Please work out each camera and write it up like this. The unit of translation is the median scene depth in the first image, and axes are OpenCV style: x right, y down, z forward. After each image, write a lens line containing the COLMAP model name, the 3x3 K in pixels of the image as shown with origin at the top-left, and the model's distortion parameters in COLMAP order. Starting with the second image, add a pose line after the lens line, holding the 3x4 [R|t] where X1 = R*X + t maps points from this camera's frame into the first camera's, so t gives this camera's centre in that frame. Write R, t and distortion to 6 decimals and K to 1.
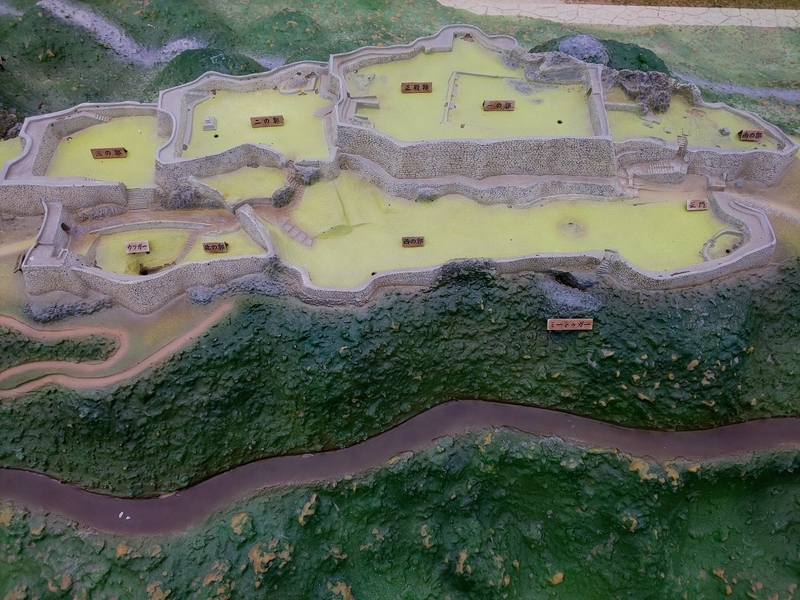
lens RADIAL K [[503.5, 0, 396.1], [0, 503.5, 305.1], [0, 0, 1]] dist [0.026089, -0.041898]
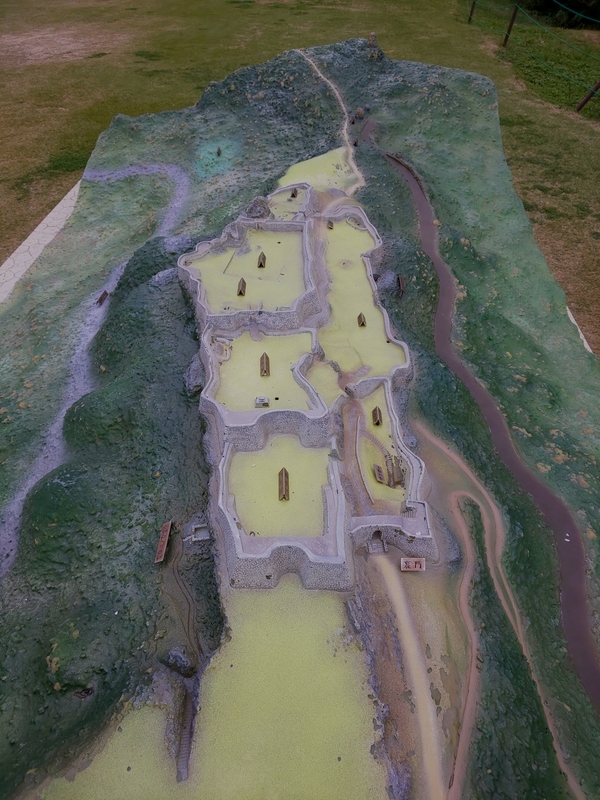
lens RADIAL K [[503.5, 0, 300.0], [0, 503.5, 400.0], [0, 0, 1]] dist [0.026089, -0.041898]
pose [[0.048729, -0.716687, 0.695690, -1.202677], [0.872520, 0.369553, 0.319592, -0.691073], [-0.486142, 0.591430, 0.643332, 0.314257]]
